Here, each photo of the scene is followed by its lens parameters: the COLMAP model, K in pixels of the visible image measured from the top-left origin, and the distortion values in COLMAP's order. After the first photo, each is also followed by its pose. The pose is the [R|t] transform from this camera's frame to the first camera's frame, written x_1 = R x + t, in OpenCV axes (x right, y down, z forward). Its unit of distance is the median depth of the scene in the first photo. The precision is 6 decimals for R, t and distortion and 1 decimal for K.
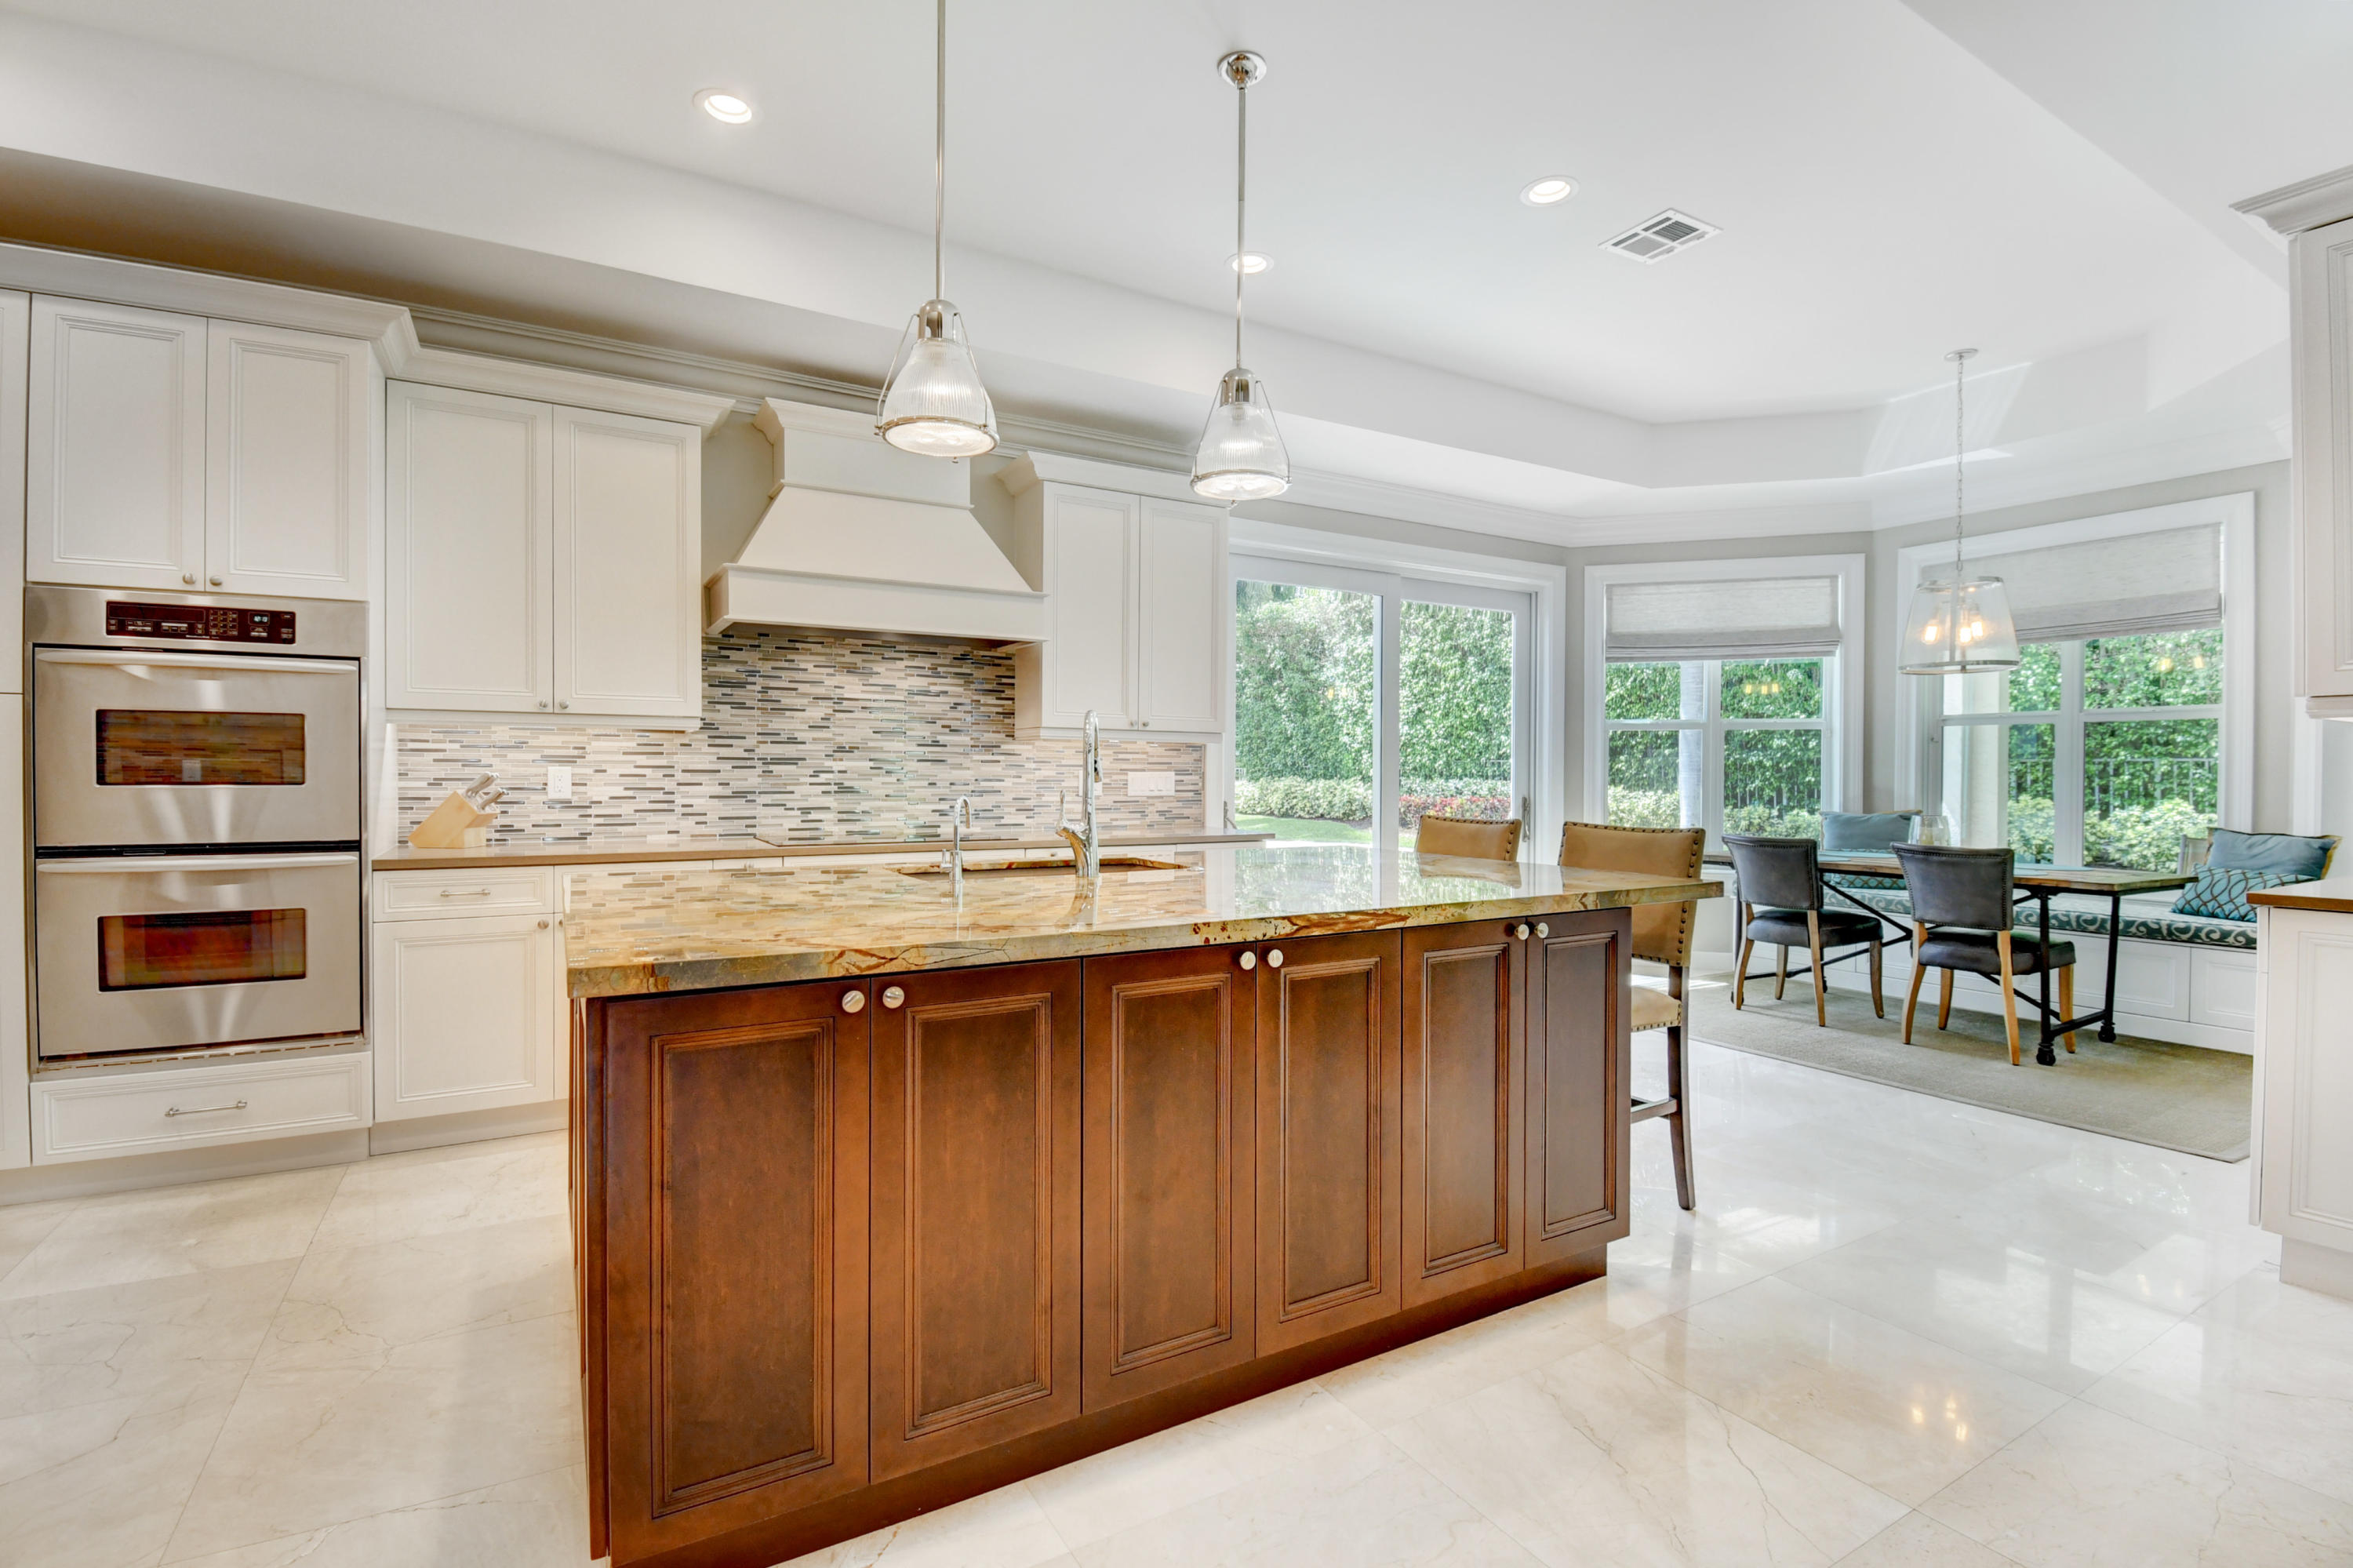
lens RADIAL K [[1056.9, 0, 1171.7], [0, 1056.9, 786.2], [0, 0, 1]] dist [0.017036, -0.027410]
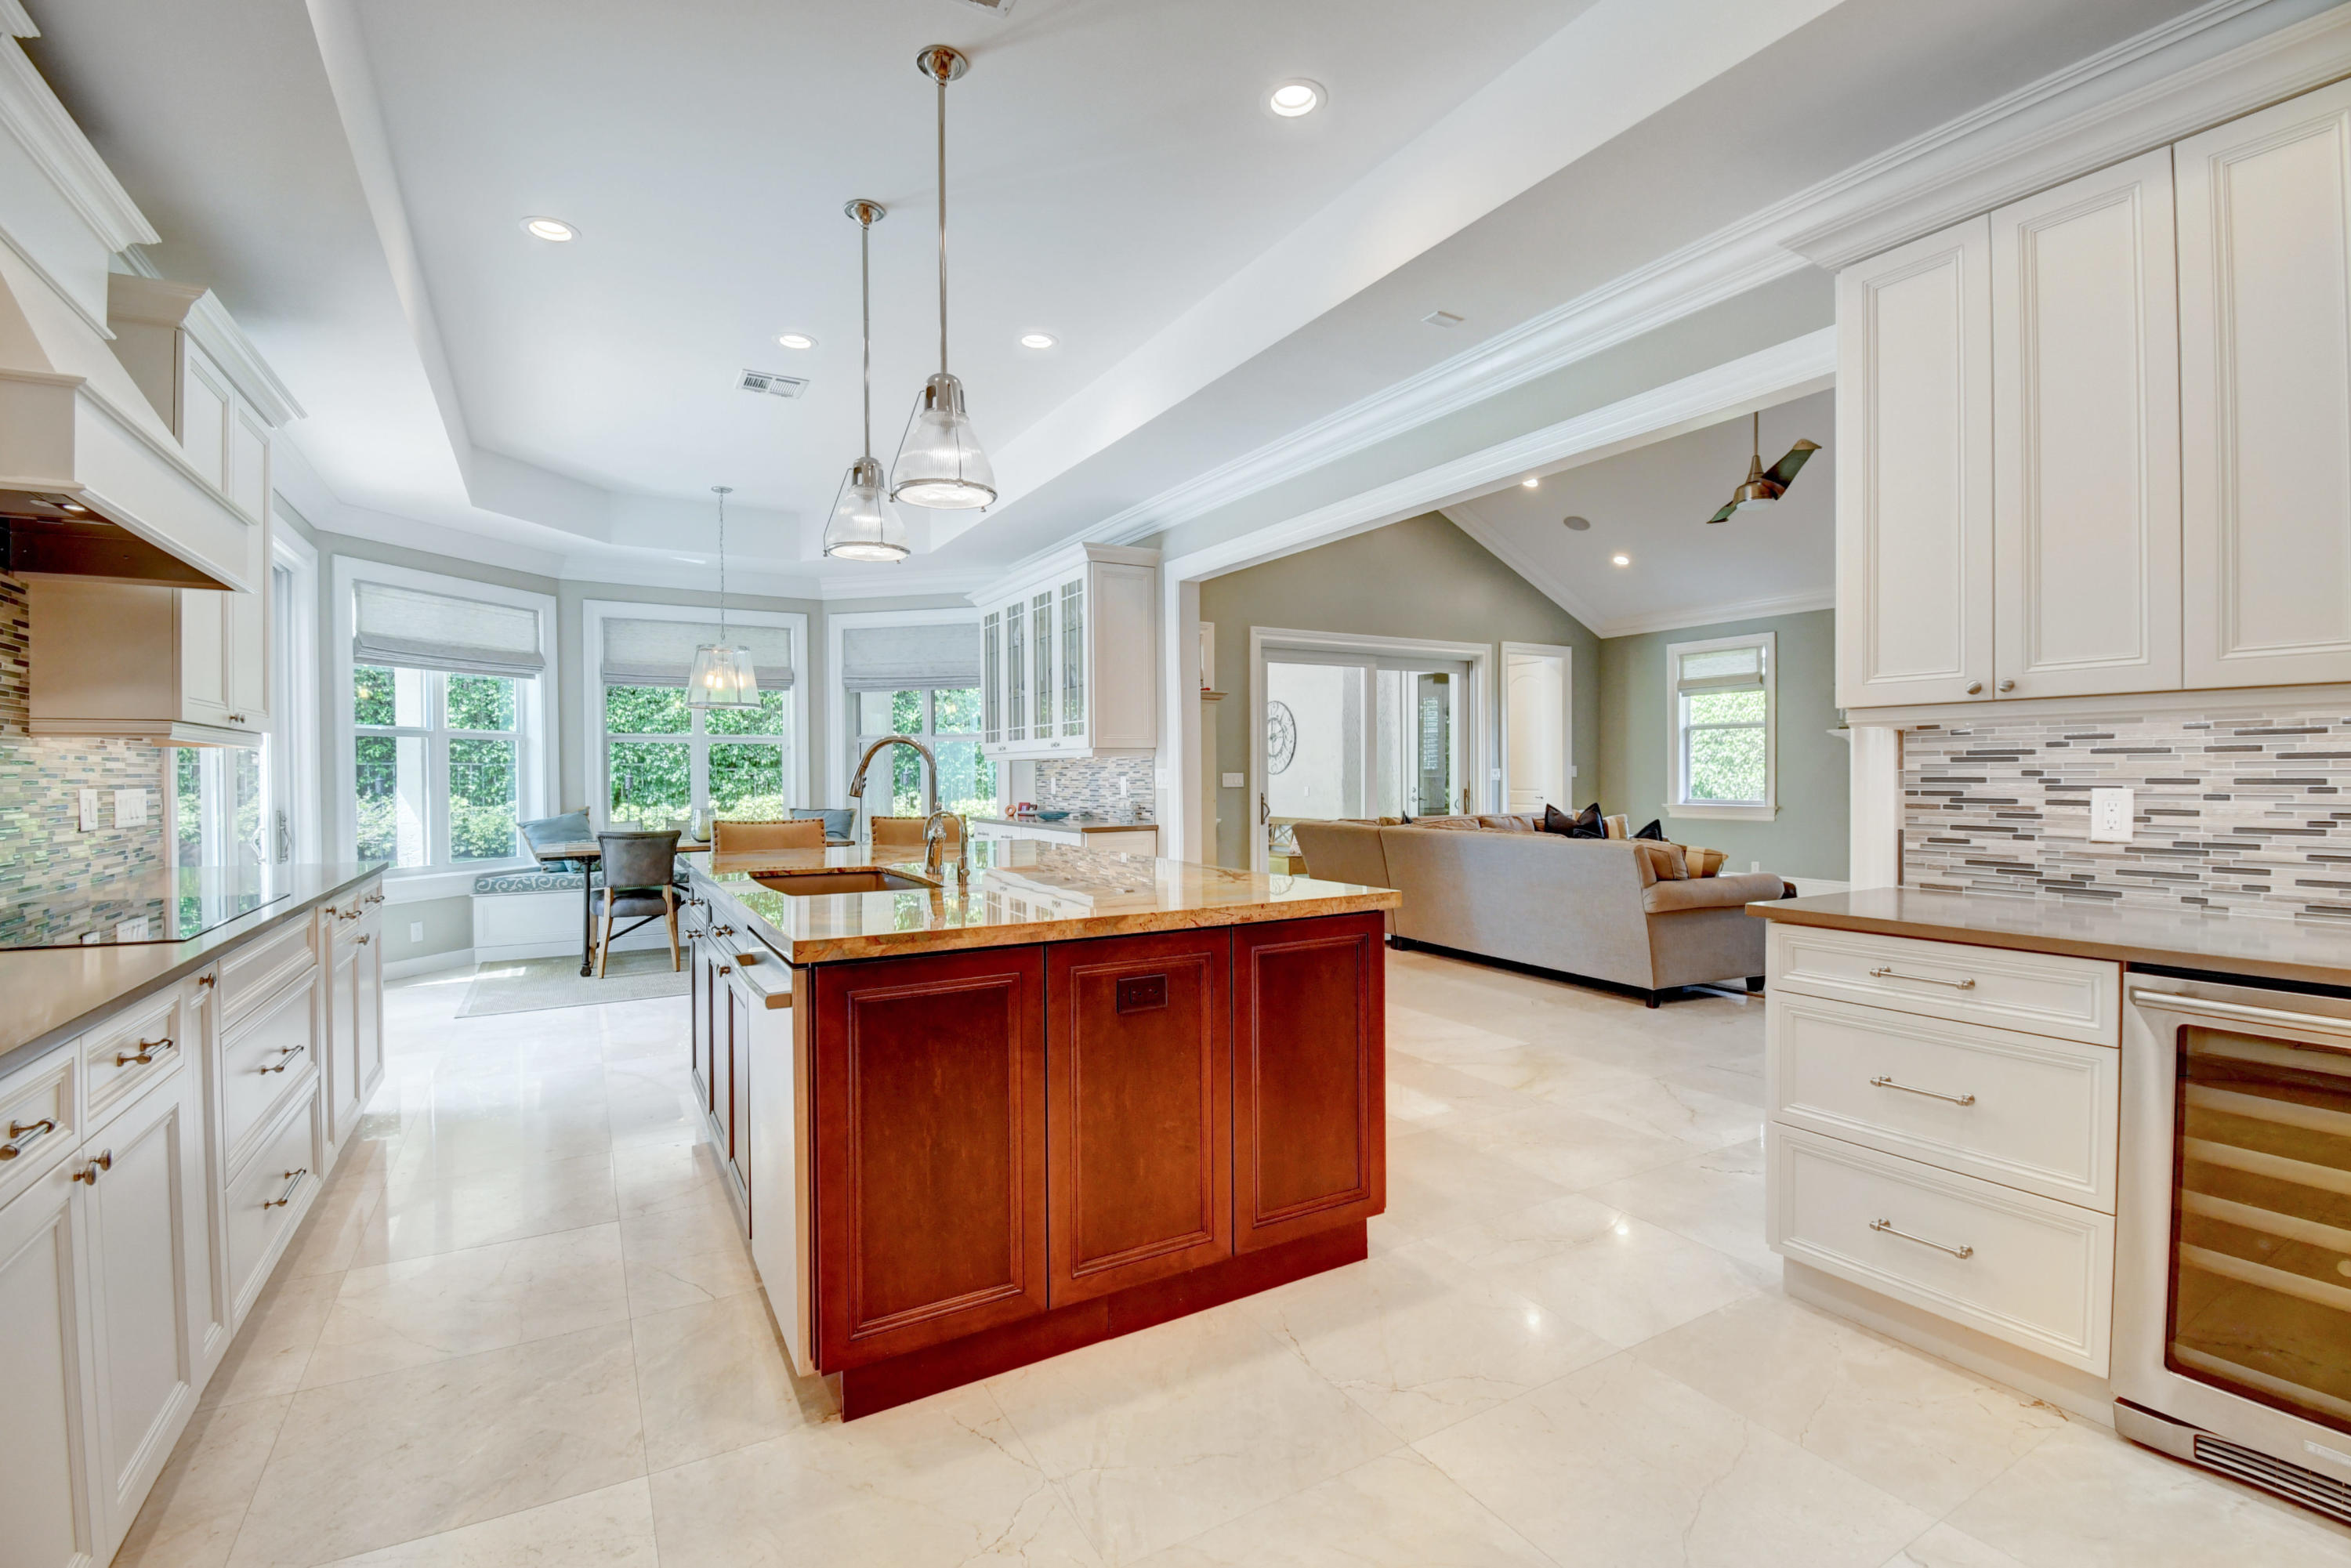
lens RADIAL K [[1034.5, 0, 1184.2], [0, 1034.5, 785.4], [0, 0, 1]] dist [0.001402, -0.017695]
pose [[-0.014987, -0.017369, 0.999737, -0.732751], [0.017213, 0.999696, 0.017626, -0.018208], [-0.999740, 0.017473, -0.014683, 0.419678]]
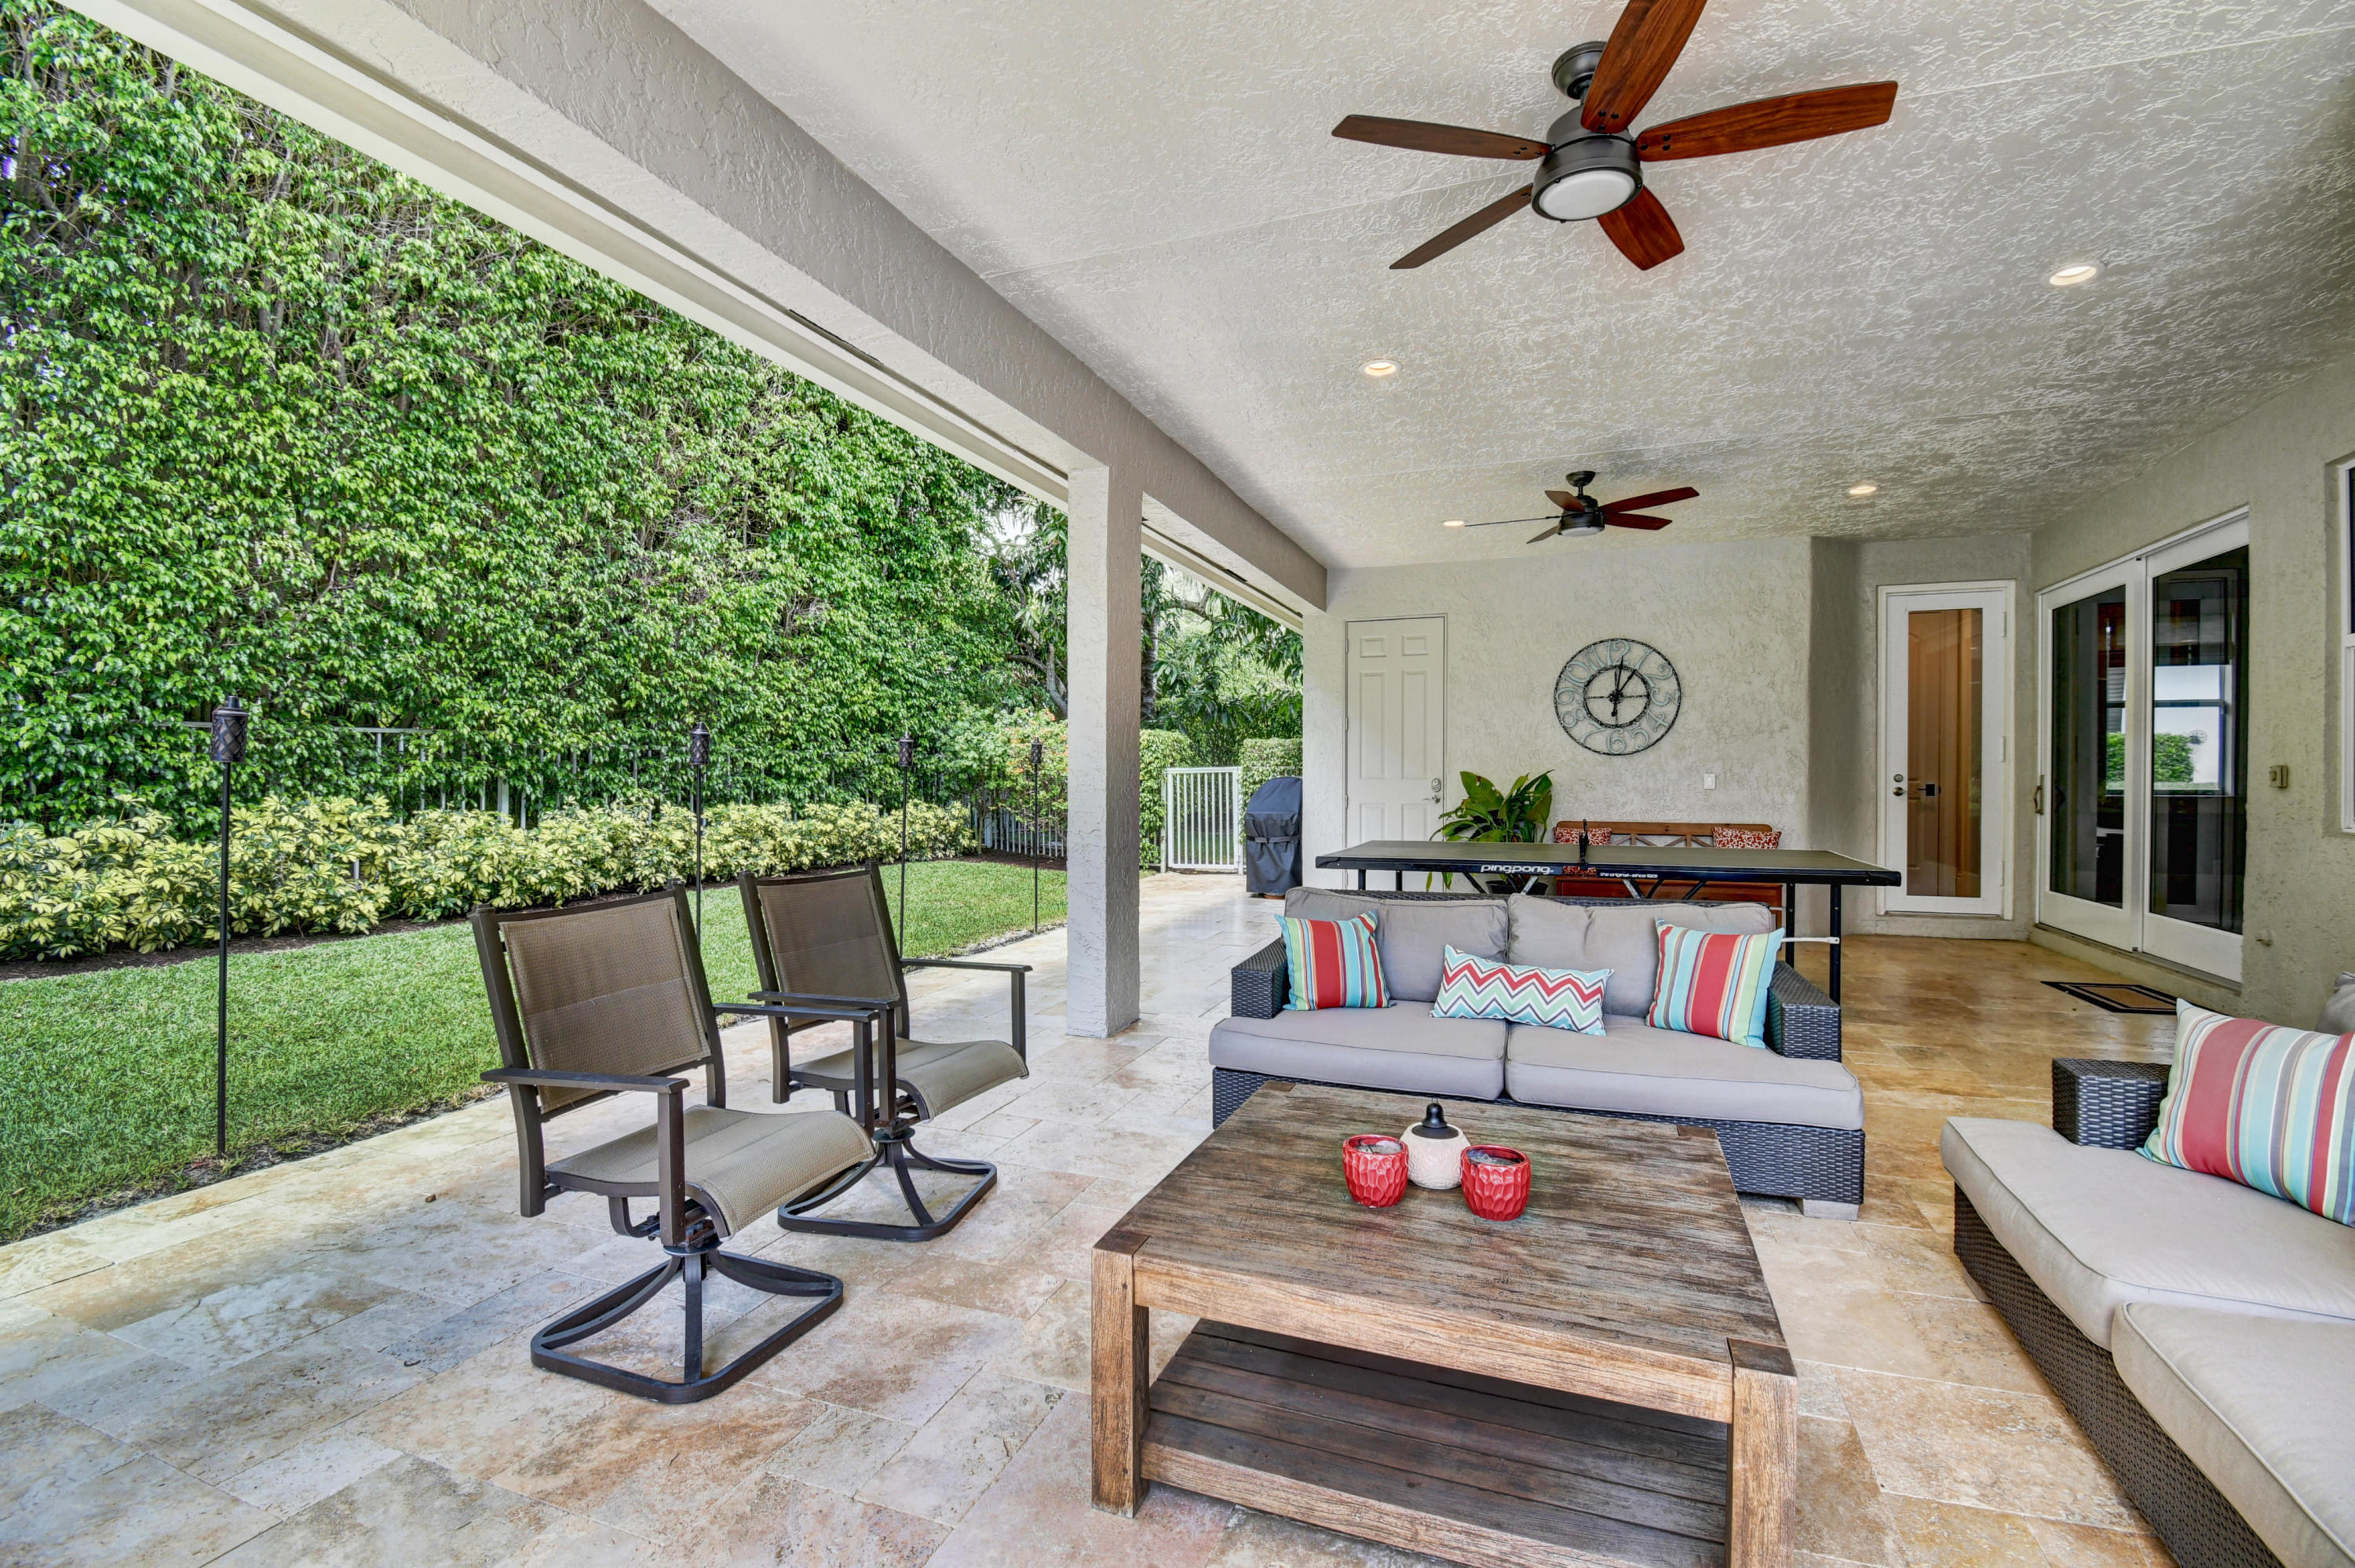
lens RADIAL K [[1044.4, 0, 1171.6], [0, 1044.4, 777.4], [0, 0, 1]] dist [0.001623, -0.017558]
pose [[-0.620169, -0.008446, 0.784423, 1.178659], [0.002515, 0.999916, 0.012754, 0.018021], [-0.784464, 0.009882, -0.620096, 1.826474]]
